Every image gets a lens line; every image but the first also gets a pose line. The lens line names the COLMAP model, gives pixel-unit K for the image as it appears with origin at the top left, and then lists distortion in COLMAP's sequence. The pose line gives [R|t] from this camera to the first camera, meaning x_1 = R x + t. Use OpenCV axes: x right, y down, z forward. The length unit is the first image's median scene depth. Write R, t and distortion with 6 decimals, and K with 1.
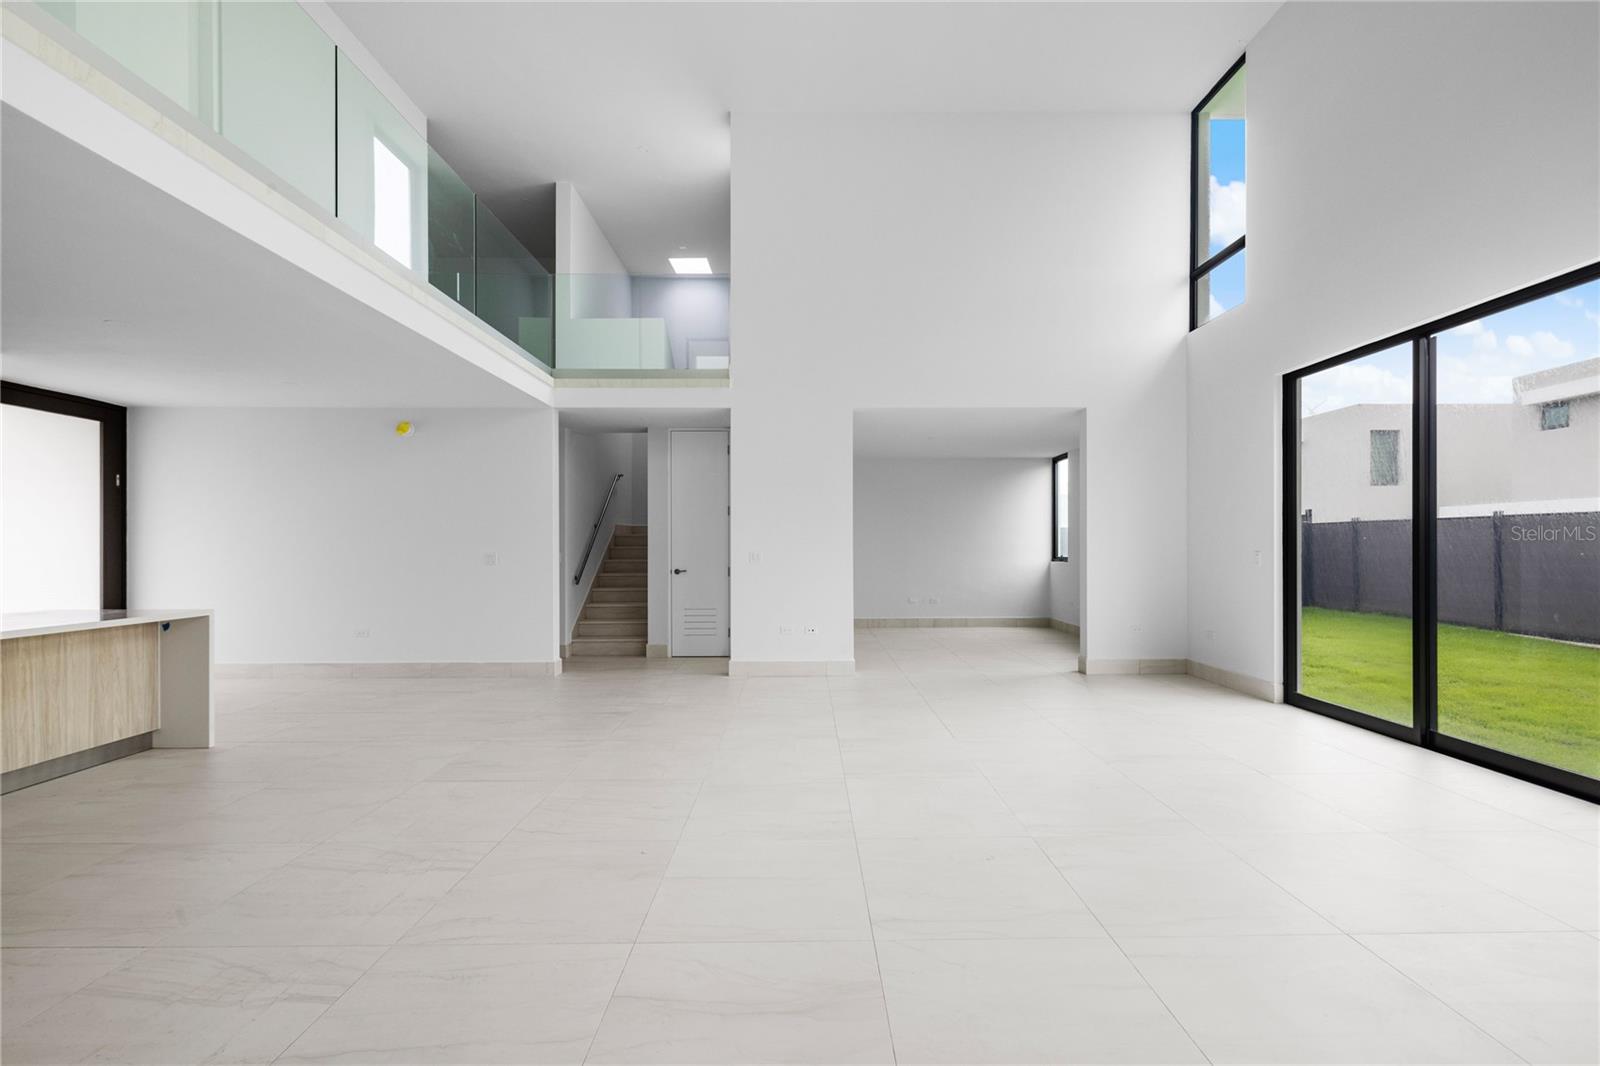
lens RADIAL K [[685.8, 0, 812.6], [0, 685.8, 545.7], [0, 0, 1]] dist [0.000083, -0.000165]
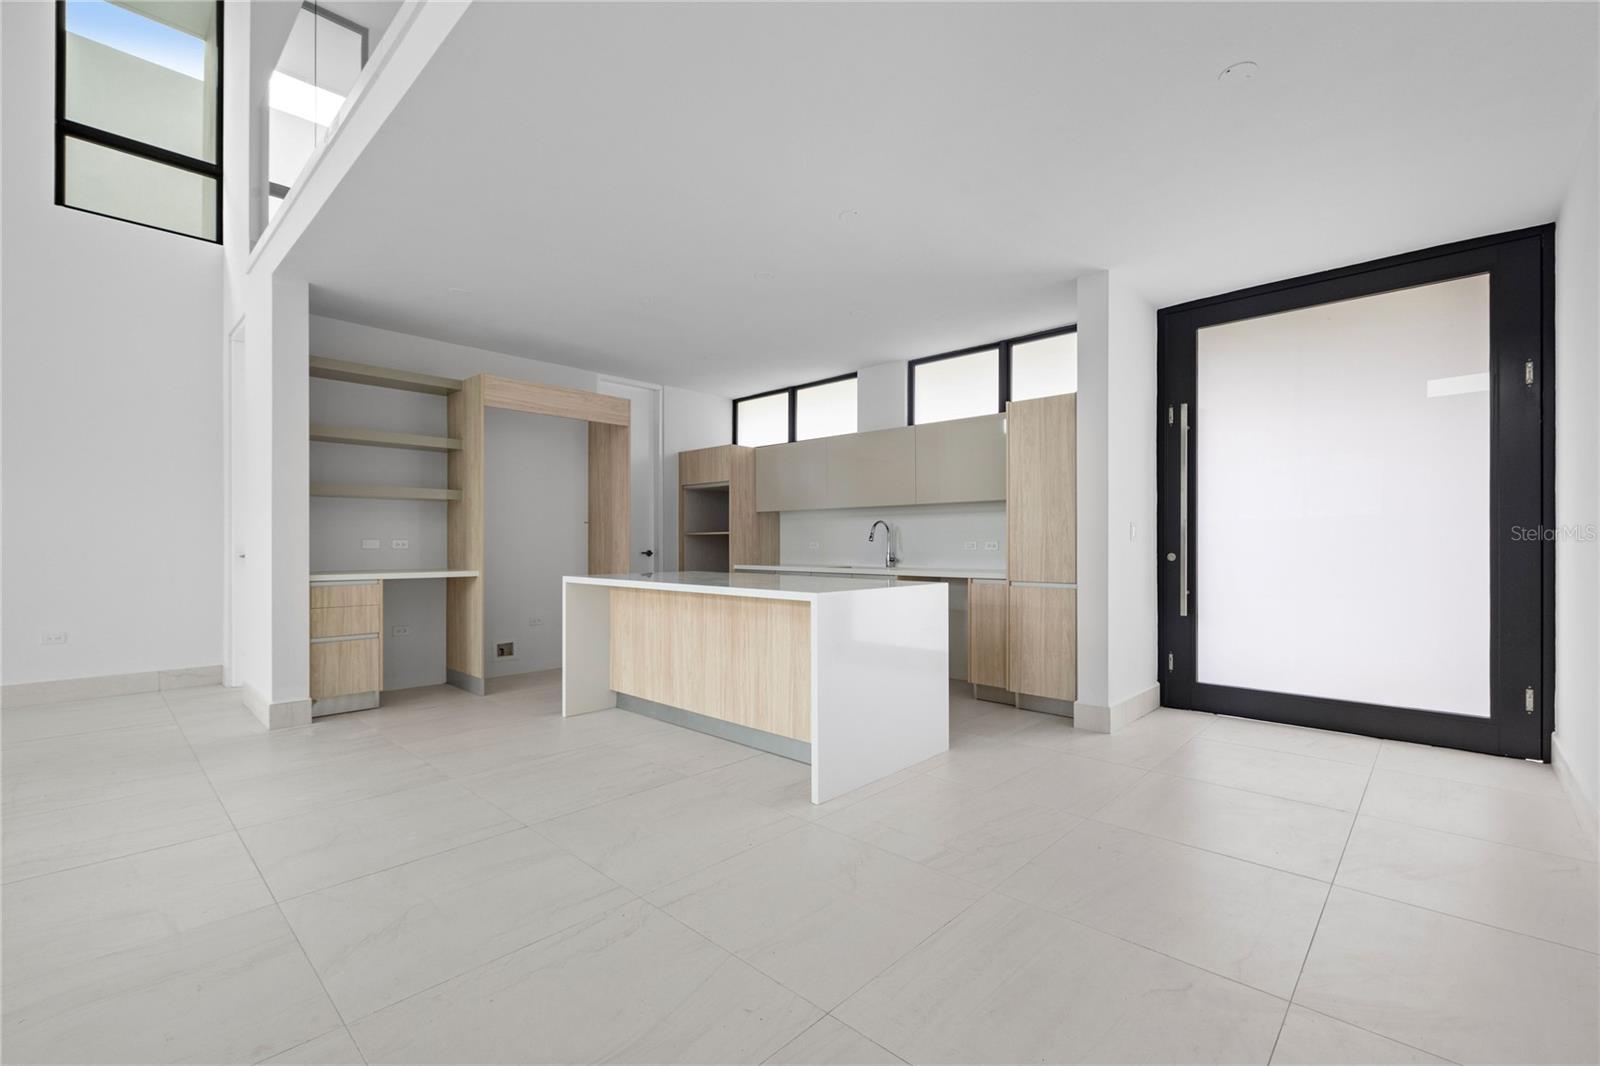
lens RADIAL K [[685.8, 0, 811.6], [0, 685.8, 542.6], [0, 0, 1]] dist [0.000083, -0.000165]
pose [[-0.693435, 0.000888, -0.720518, -0.264042], [0.001518, 0.999999, -0.000229, 0.029526], [0.720517, -0.001253, -0.693436, 0.950196]]
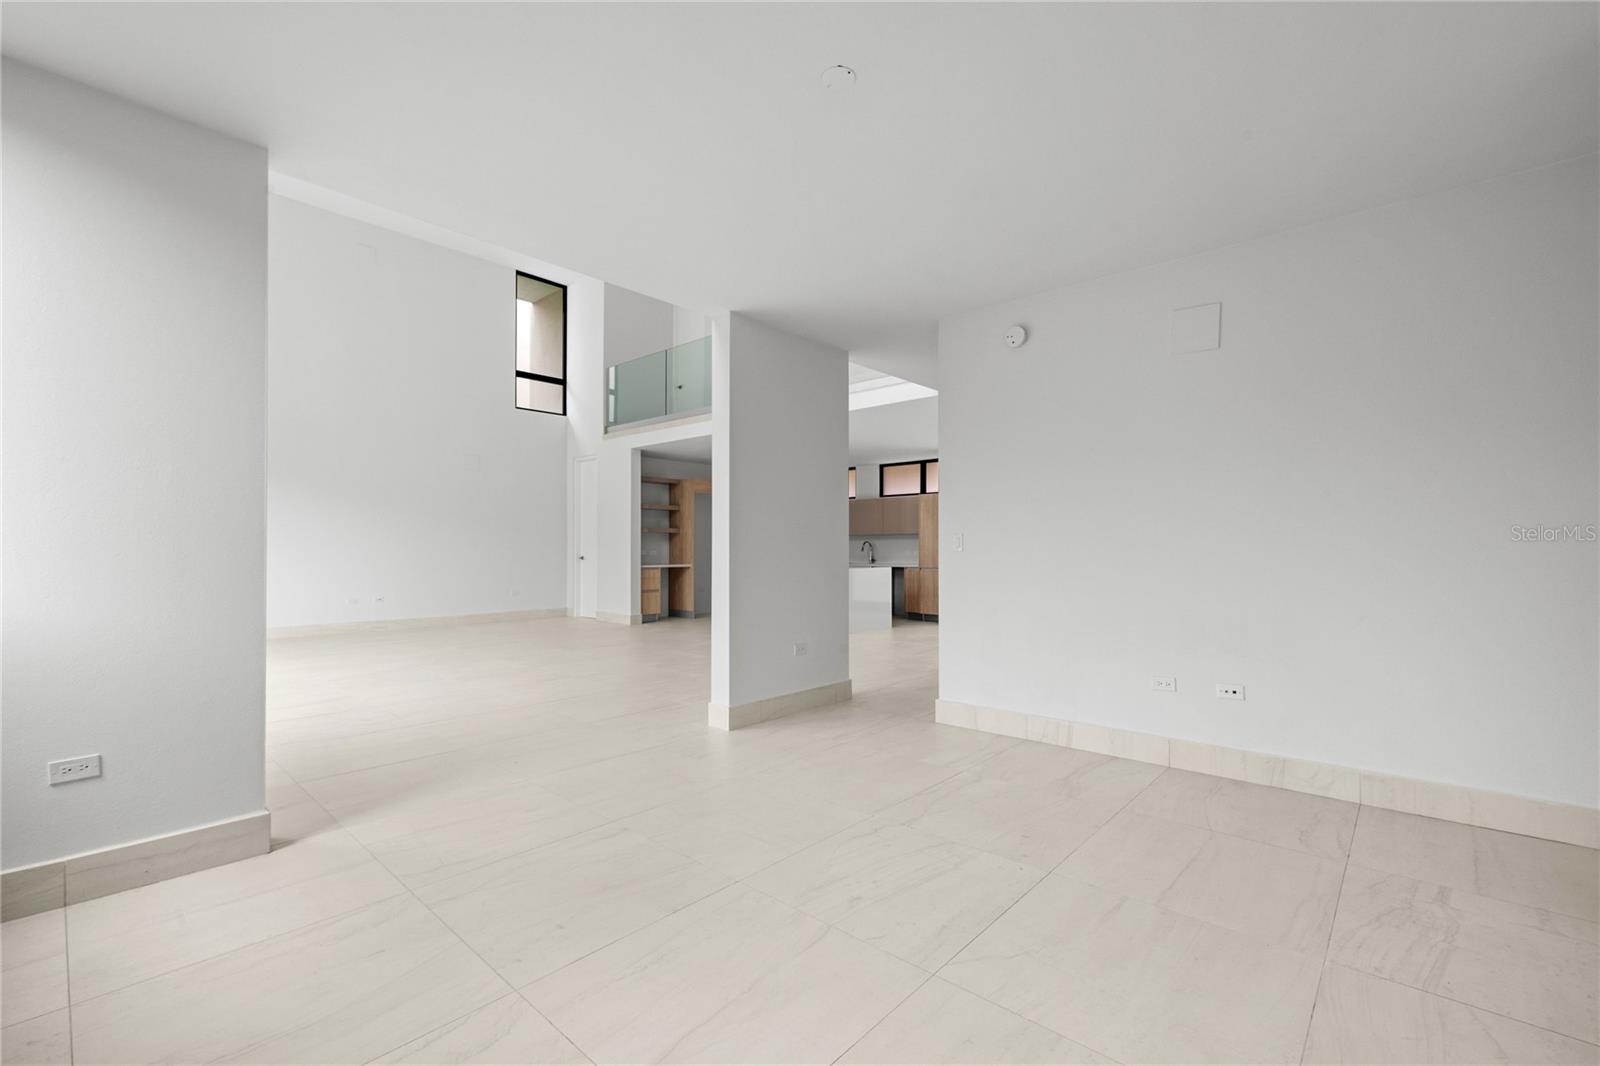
lens RADIAL K [[685.8, 0, 815.2], [0, 685.8, 550.1], [0, 0, 1]] dist [0.000083, -0.000165]
pose [[-0.679784, 0.003658, -0.733404, 0.476820], [0.002226, 0.999993, 0.002924, 0.019893], [0.733409, 0.000355, -0.679787, 1.545858]]
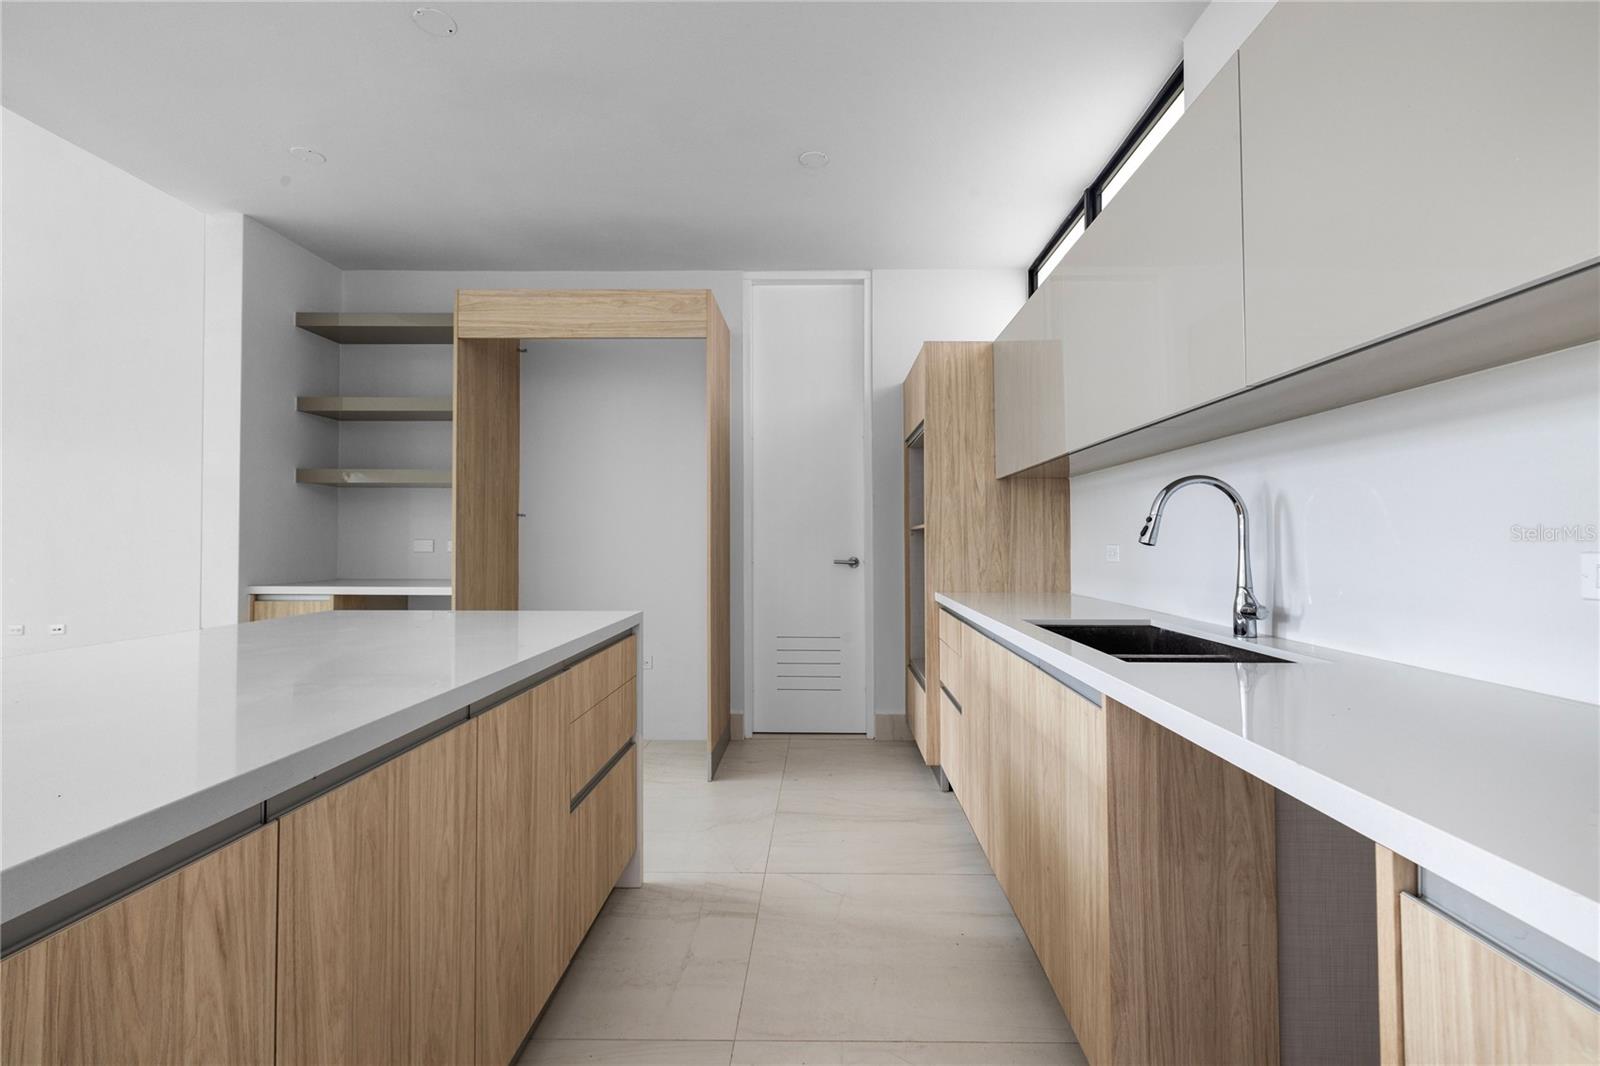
lens RADIAL K [[701.5, 0, 815.1], [0, 701.5, 535.8], [0, 0, 1]] dist [0.002533, 0.002145]
pose [[-0.999772, 0.000843, 0.021340, -0.804880], [0.000626, 0.999948, -0.010188, 0.027792], [-0.021347, -0.010173, -0.999720, 0.685502]]
